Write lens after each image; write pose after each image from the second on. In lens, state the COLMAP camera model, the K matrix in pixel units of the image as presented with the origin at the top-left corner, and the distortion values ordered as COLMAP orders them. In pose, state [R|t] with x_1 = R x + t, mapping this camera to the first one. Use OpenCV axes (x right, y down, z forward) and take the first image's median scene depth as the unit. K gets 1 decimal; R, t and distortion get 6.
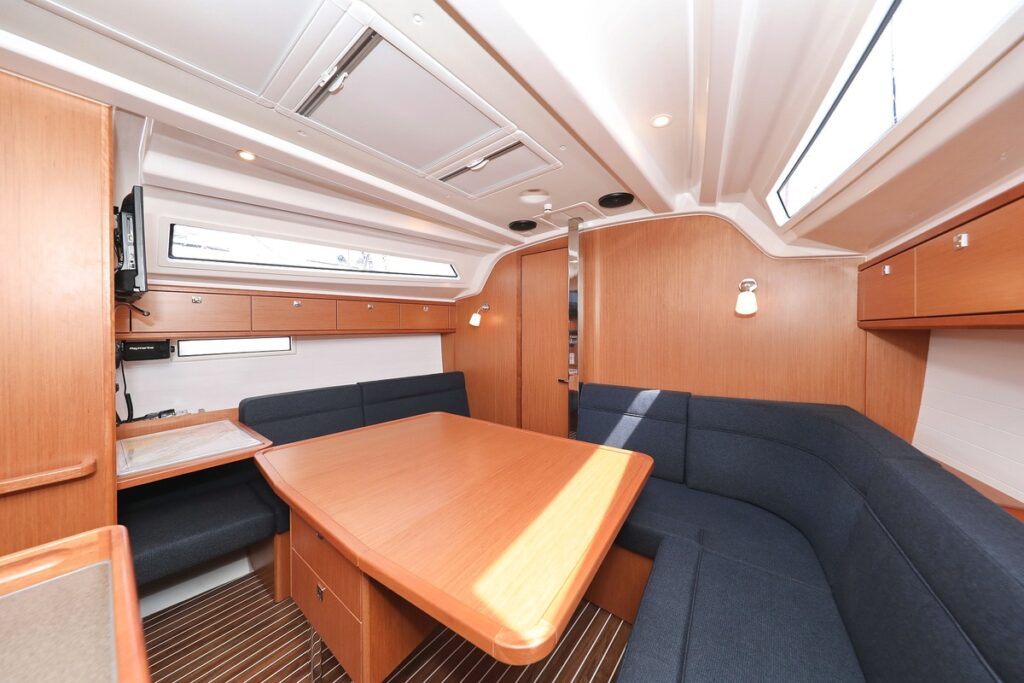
lens RADIAL K [[322.4, 0, 505.1], [0, 322.4, 344.5], [0, 0, 1]] dist [0.000718, 0.000042]
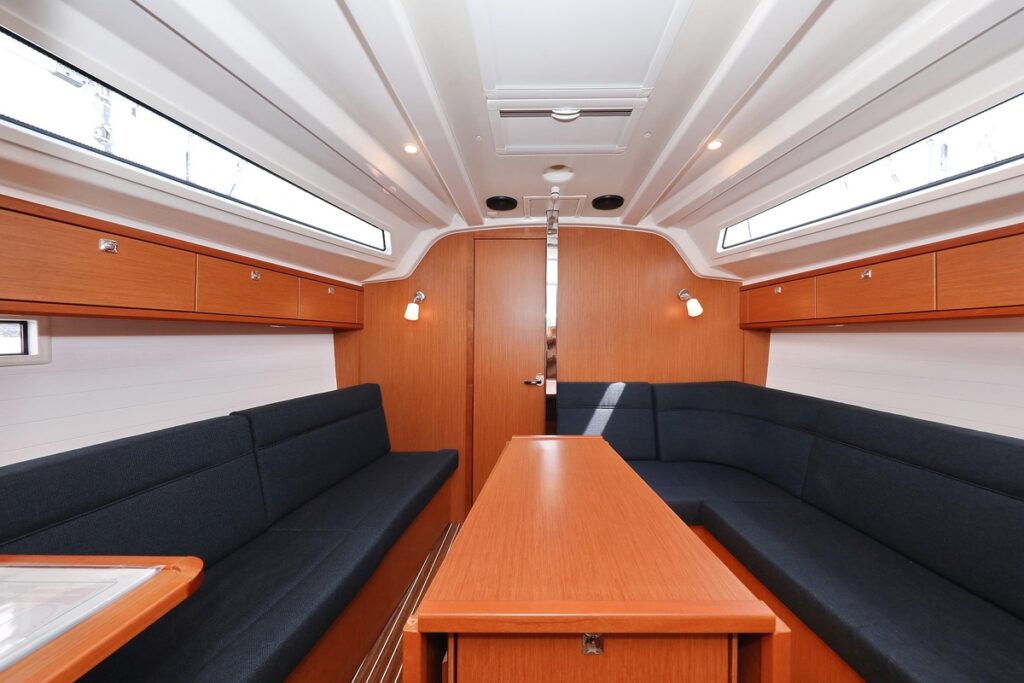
lens RADIAL K [[332.9, 0, 531.7], [0, 332.9, 344.0], [0, 0, 1]] dist [-0.001029, 0.000045]
pose [[0.783079, -0.003224, 0.621914, -0.445776], [0.018618, 0.999660, -0.018260, 0.022774], [-0.621643, 0.025878, 0.782873, 0.272039]]
